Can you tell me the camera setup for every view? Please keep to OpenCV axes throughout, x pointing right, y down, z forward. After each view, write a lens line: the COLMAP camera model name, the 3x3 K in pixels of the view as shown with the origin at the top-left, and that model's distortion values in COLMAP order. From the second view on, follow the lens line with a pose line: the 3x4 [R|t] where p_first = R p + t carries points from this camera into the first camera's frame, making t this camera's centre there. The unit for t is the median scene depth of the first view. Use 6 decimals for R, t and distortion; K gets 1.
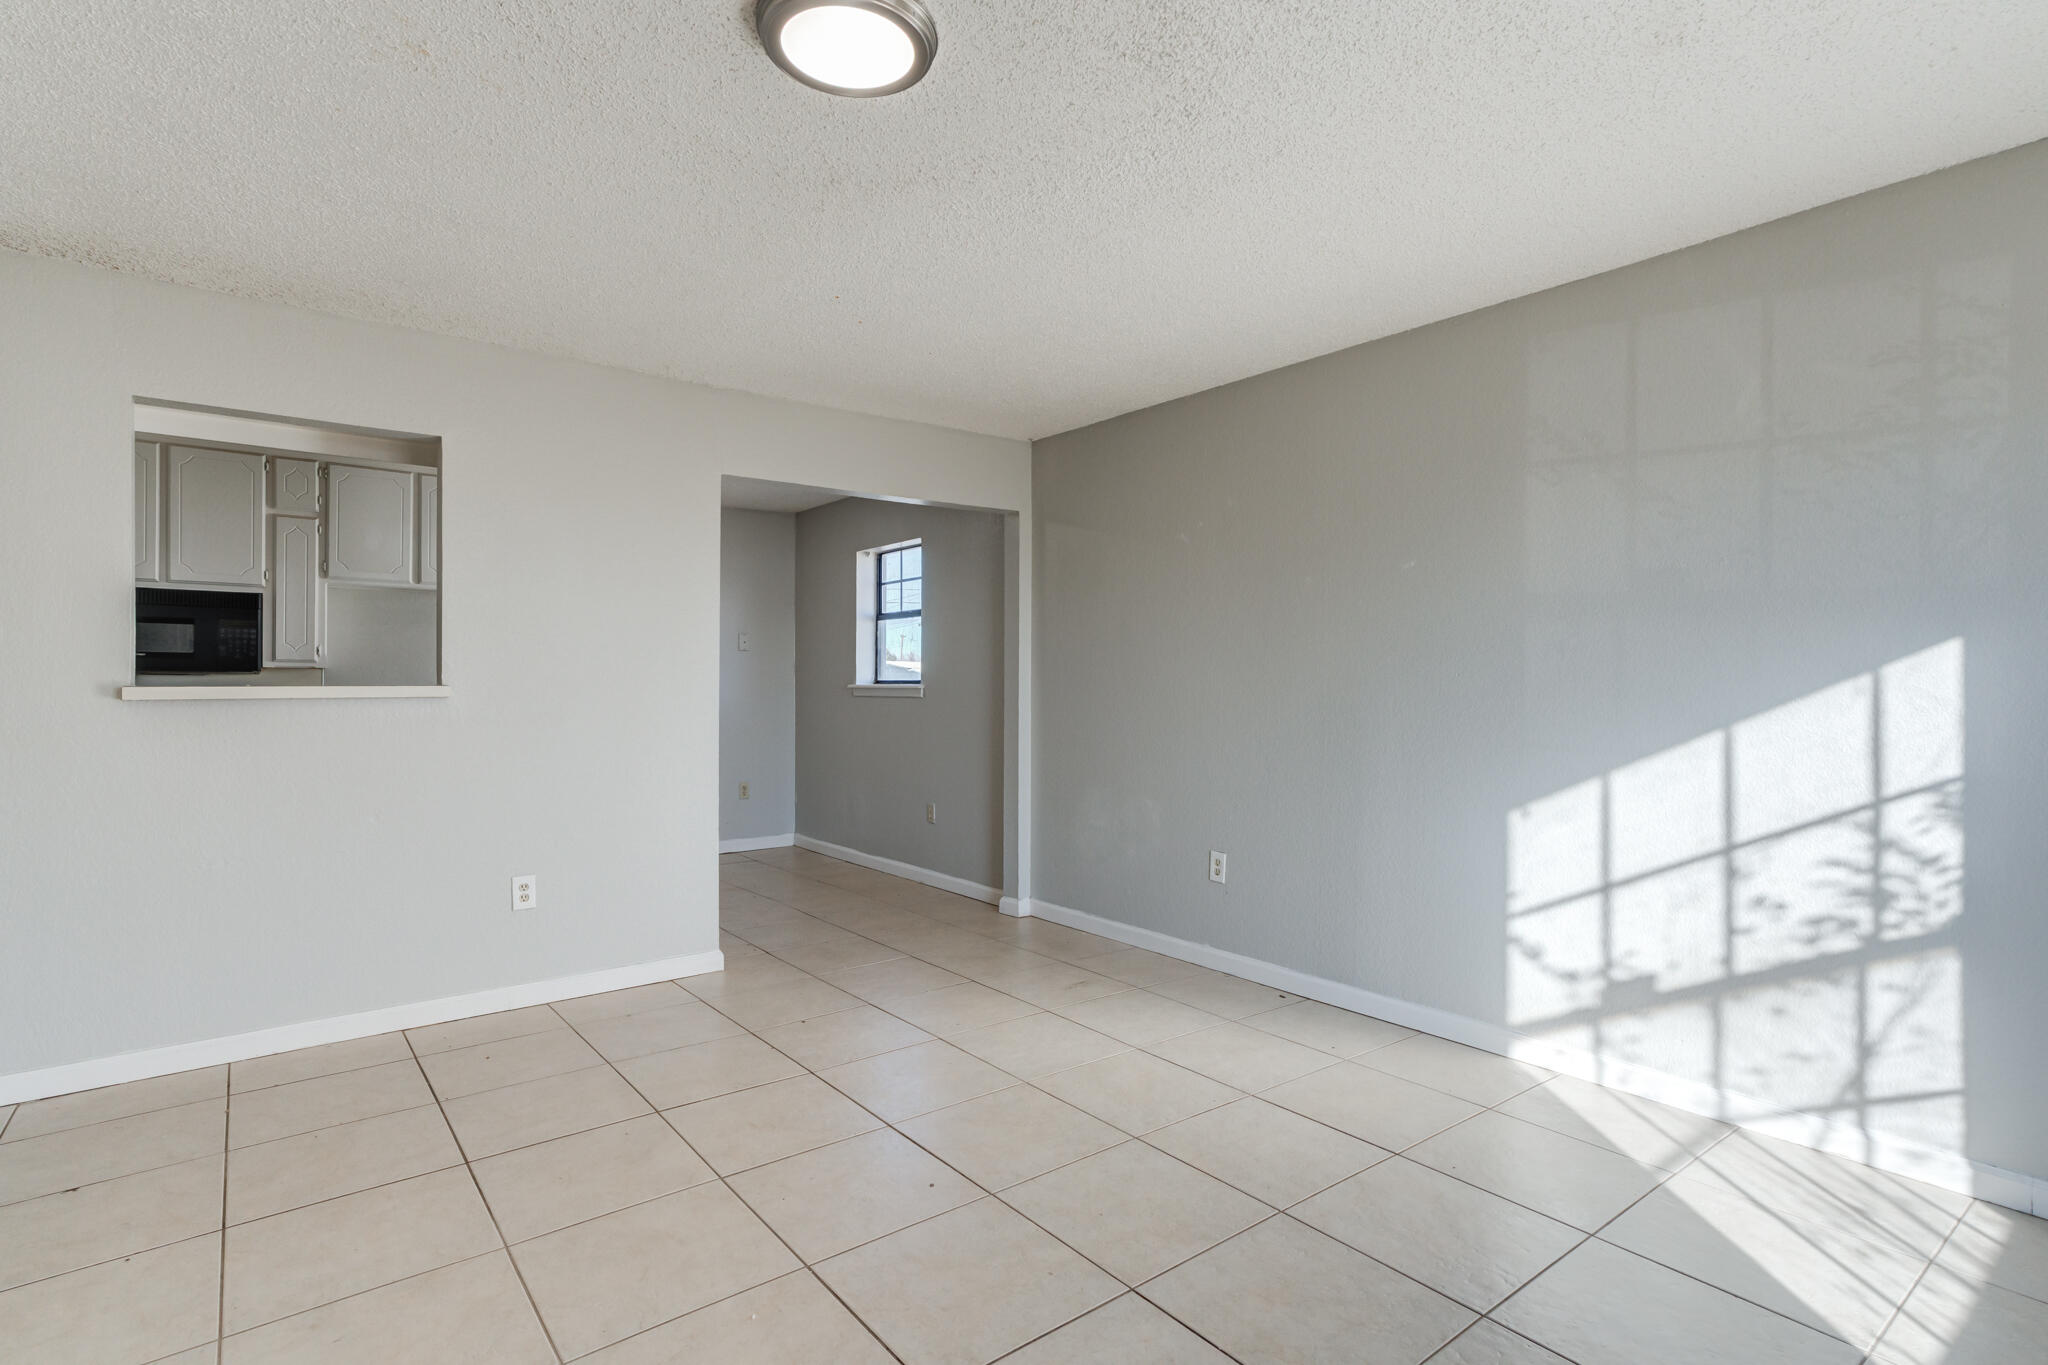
lens RADIAL K [[1017.2, 0, 1024.0], [0, 1017.2, 682.5], [0, 0, 1]] dist [-0.002172, 0.015447]
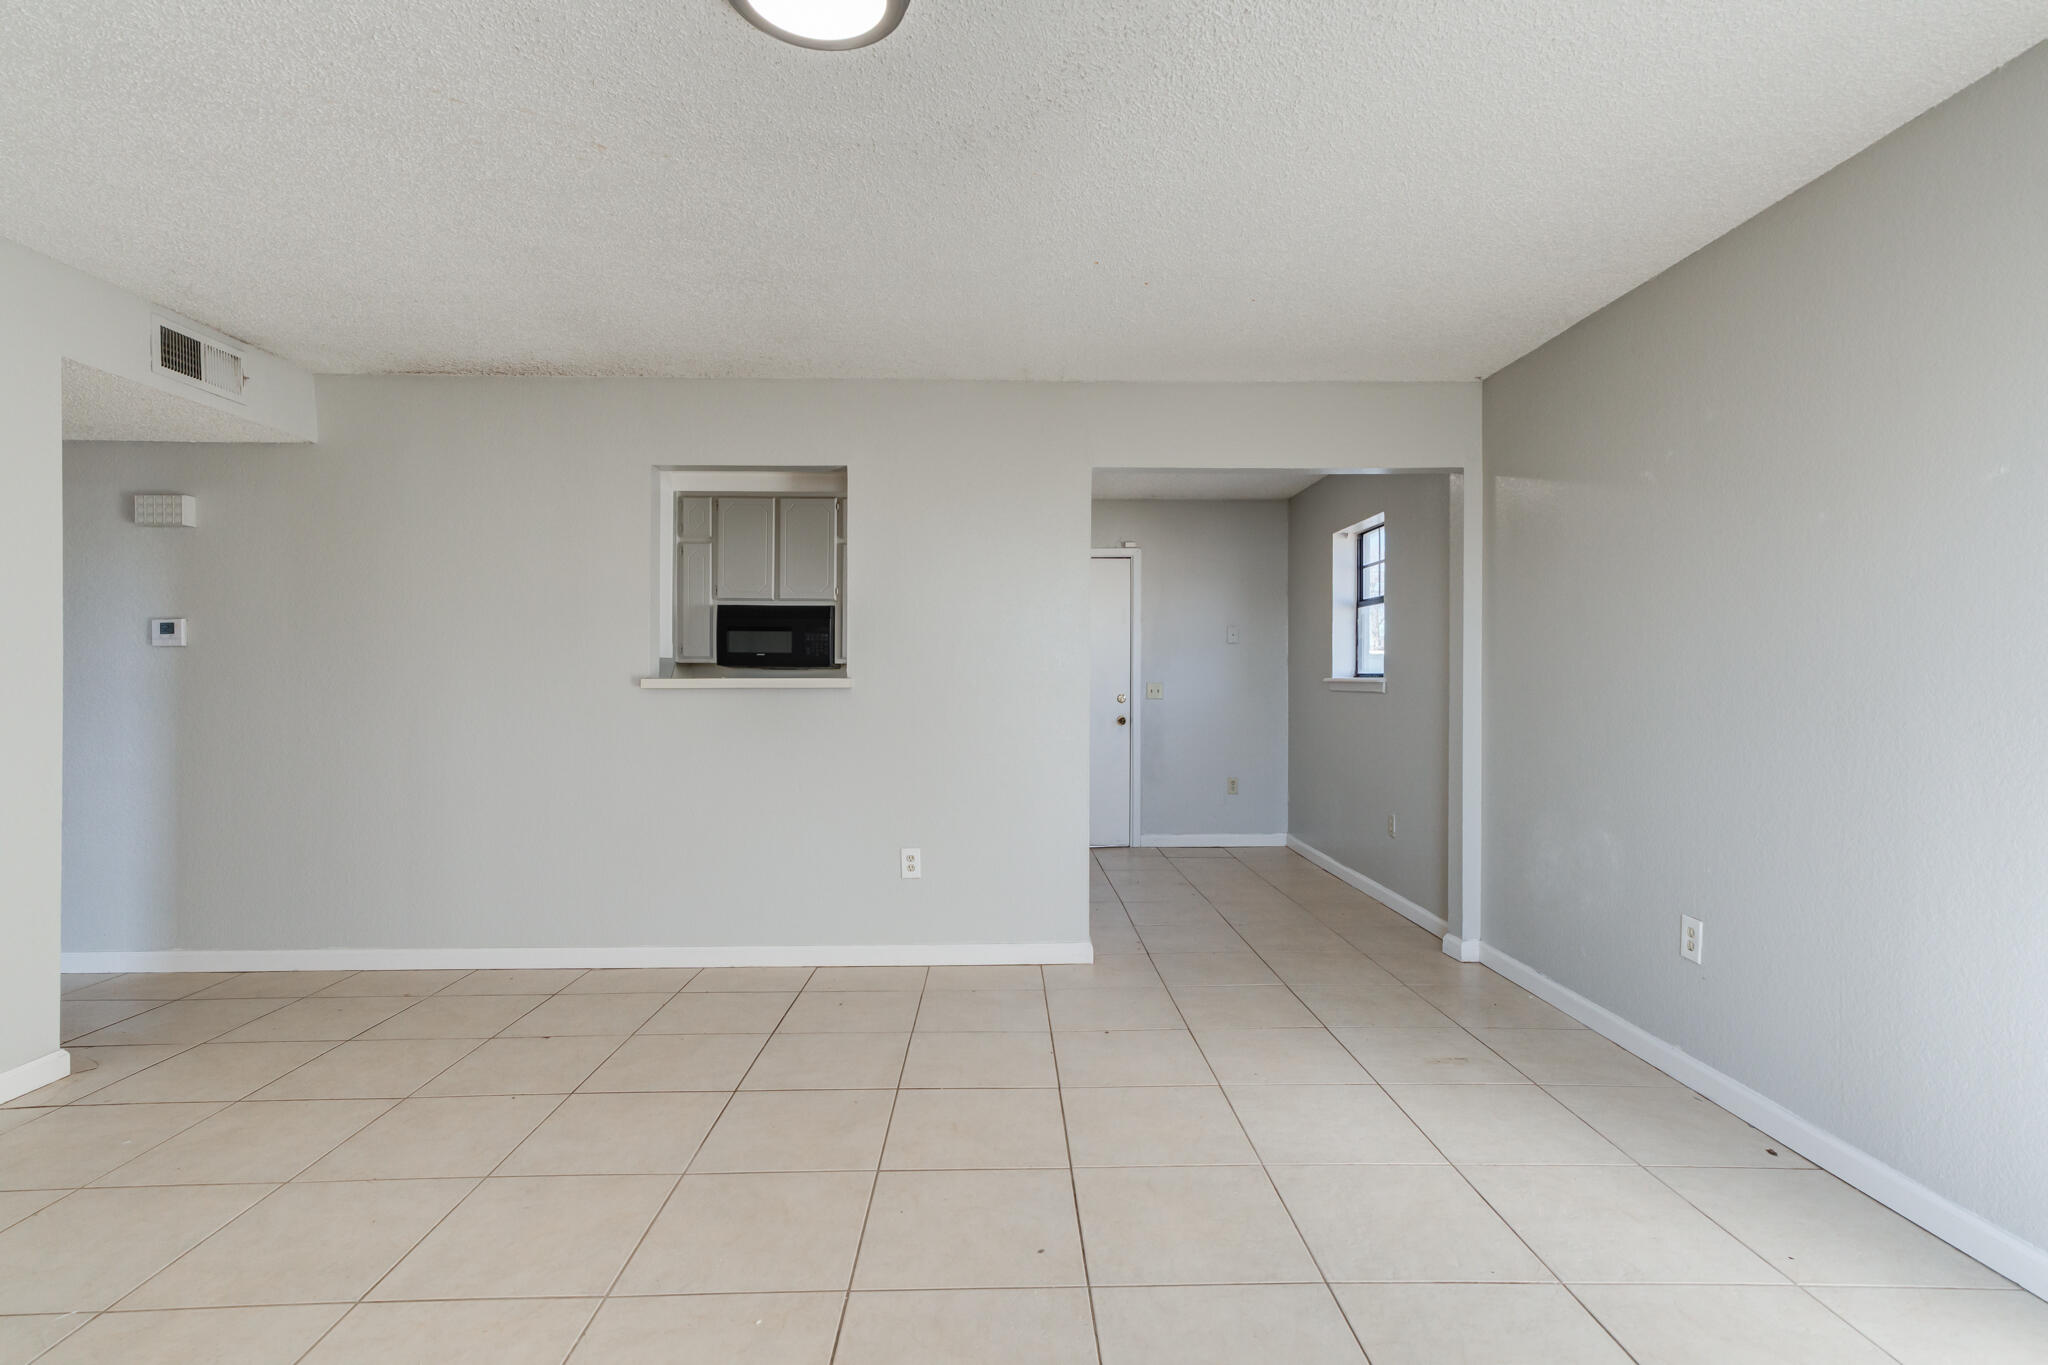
lens RADIAL K [[993.6, 0, 1017.5], [0, 993.6, 671.5], [0, 0, 1]] dist [0.000937, 0.006778]
pose [[0.800833, -0.002747, -0.598882, 0.185314], [-0.000130, 0.999989, -0.004760, 0.000551], [0.598888, 0.003890, 0.800823, 0.139473]]
